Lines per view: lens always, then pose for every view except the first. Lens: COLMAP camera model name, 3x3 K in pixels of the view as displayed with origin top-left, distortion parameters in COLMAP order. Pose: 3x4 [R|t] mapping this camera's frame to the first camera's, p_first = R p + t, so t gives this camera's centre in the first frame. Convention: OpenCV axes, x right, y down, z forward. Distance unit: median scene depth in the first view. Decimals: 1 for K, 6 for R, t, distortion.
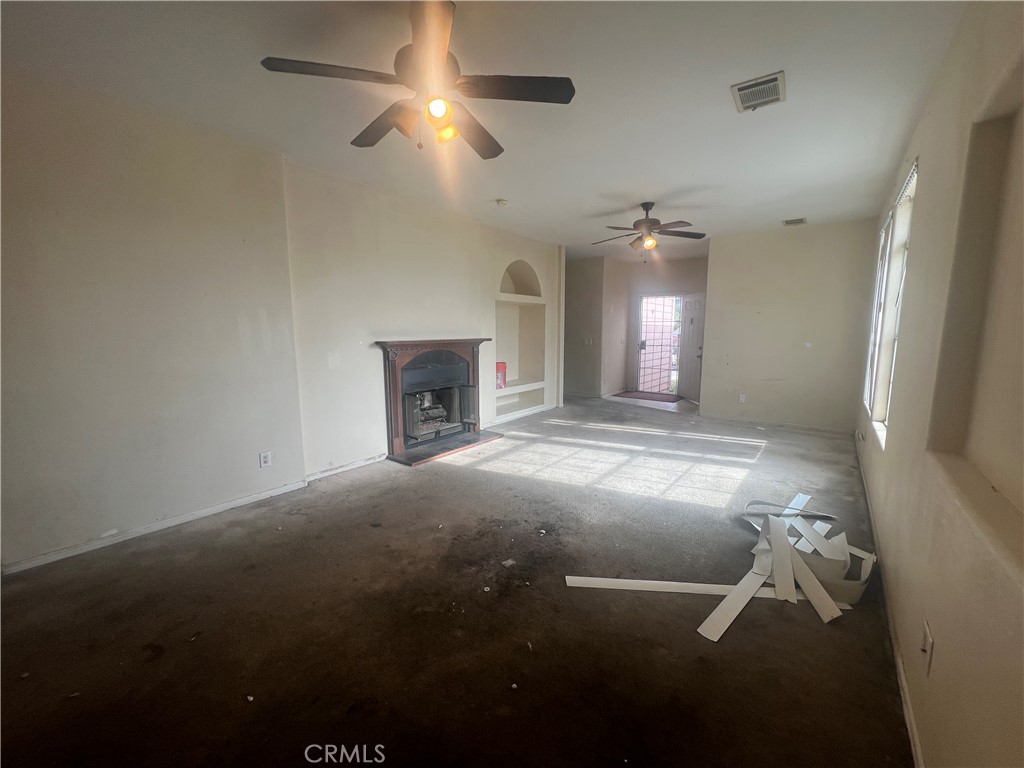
lens RADIAL K [[411.0, 0, 509.6], [0, 411.0, 382.5], [0, 0, 1]] dist [-0.001840, -0.000068]
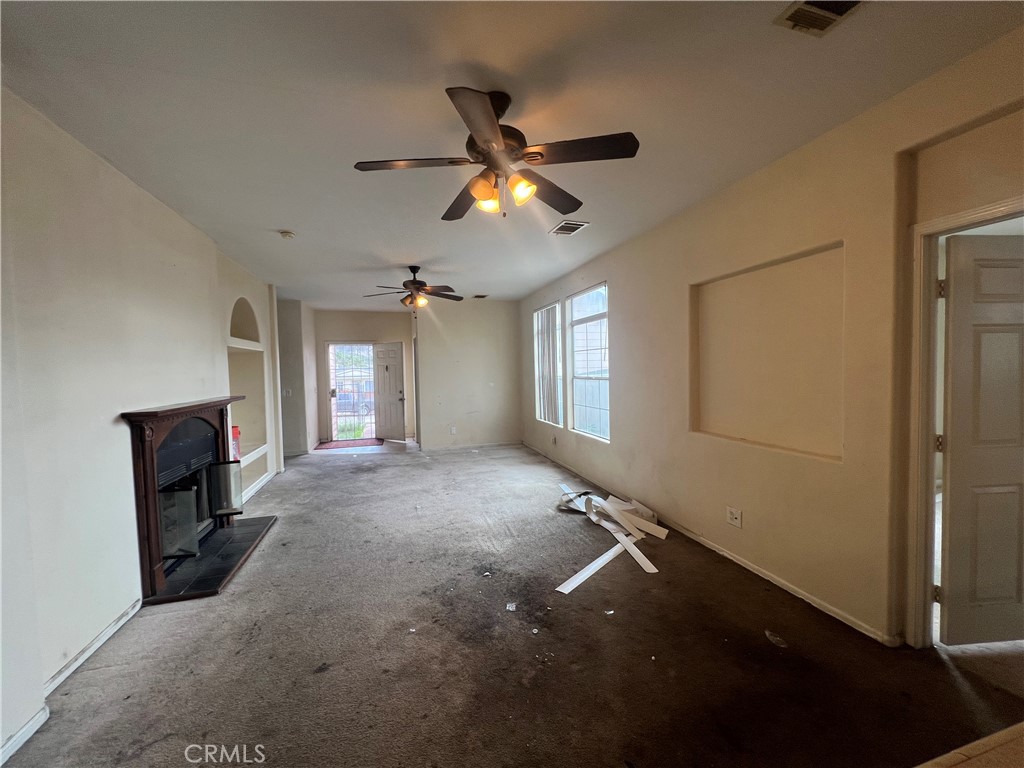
lens RADIAL K [[411.0, 0, 509.6], [0, 411.0, 382.5], [0, 0, 1]] dist [-0.001840, -0.000068]
pose [[0.585096, -0.043361, 0.809804, -0.462296], [0.130107, 0.990654, -0.040960, -0.044532], [-0.800459, 0.129327, 0.585269, 0.182651]]
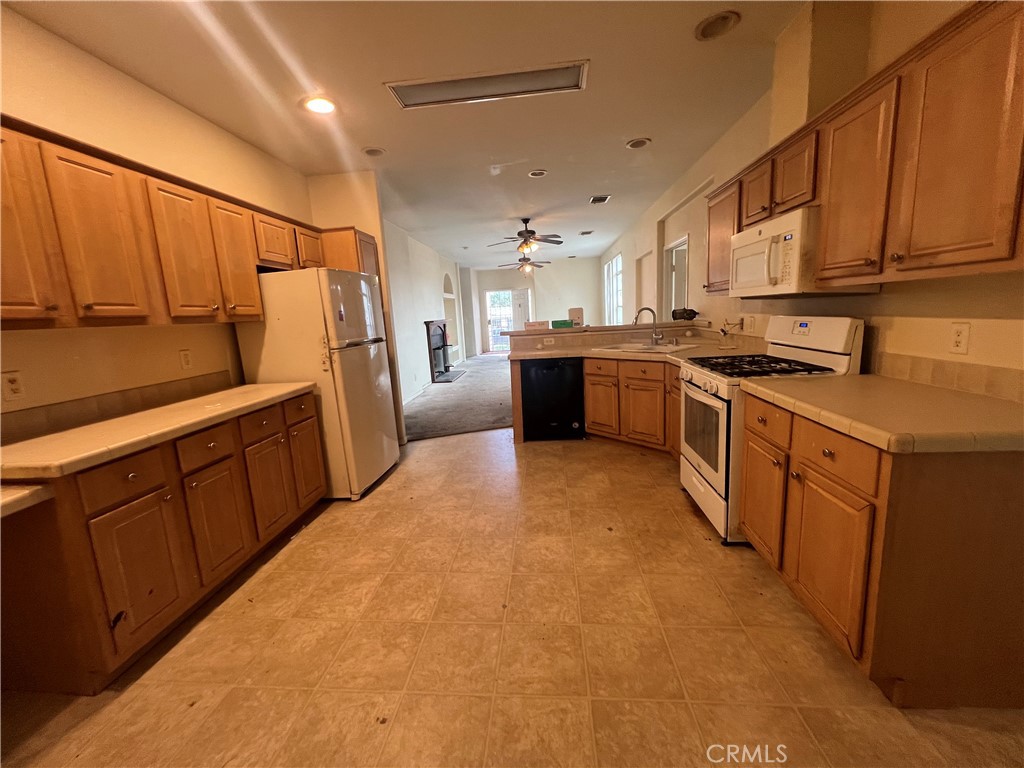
lens RADIAL K [[411.0, 0, 509.6], [0, 411.0, 382.5], [0, 0, 1]] dist [-0.001840, -0.000068]
pose [[0.836366, -0.141184, 0.529678, -1.022245], [0.129035, 0.989818, 0.060085, 0.117125], [-0.532768, 0.018094, 0.846068, -0.814349]]
